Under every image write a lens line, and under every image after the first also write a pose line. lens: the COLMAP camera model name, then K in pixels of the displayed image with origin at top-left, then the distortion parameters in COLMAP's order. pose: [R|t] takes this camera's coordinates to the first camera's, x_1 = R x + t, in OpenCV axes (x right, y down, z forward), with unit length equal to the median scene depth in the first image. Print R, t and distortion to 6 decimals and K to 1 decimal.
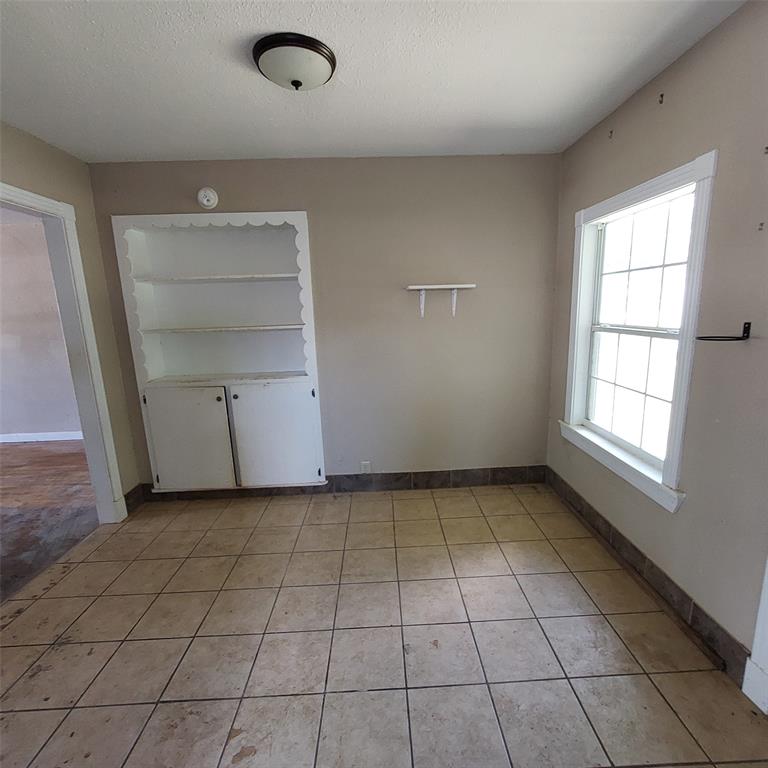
lens RADIAL K [[403.3, 0, 386.1], [0, 403.3, 384.2], [0, 0, 1]] dist [0.004378, 0.000578]
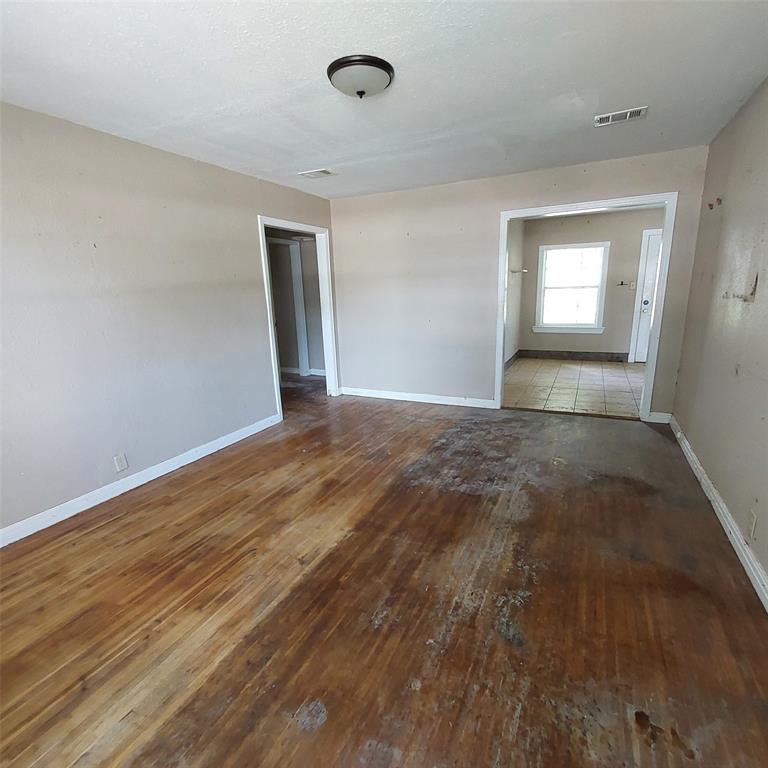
lens RADIAL K [[403.3, 0, 380.3], [0, 403.3, 386.3], [0, 0, 1]] dist [0.004378, 0.000578]
pose [[0.489407, -0.202903, 0.848122, -2.159615], [0.179708, 0.975147, 0.129592, -0.040514], [-0.853338, 0.088991, 0.513707, 0.517060]]
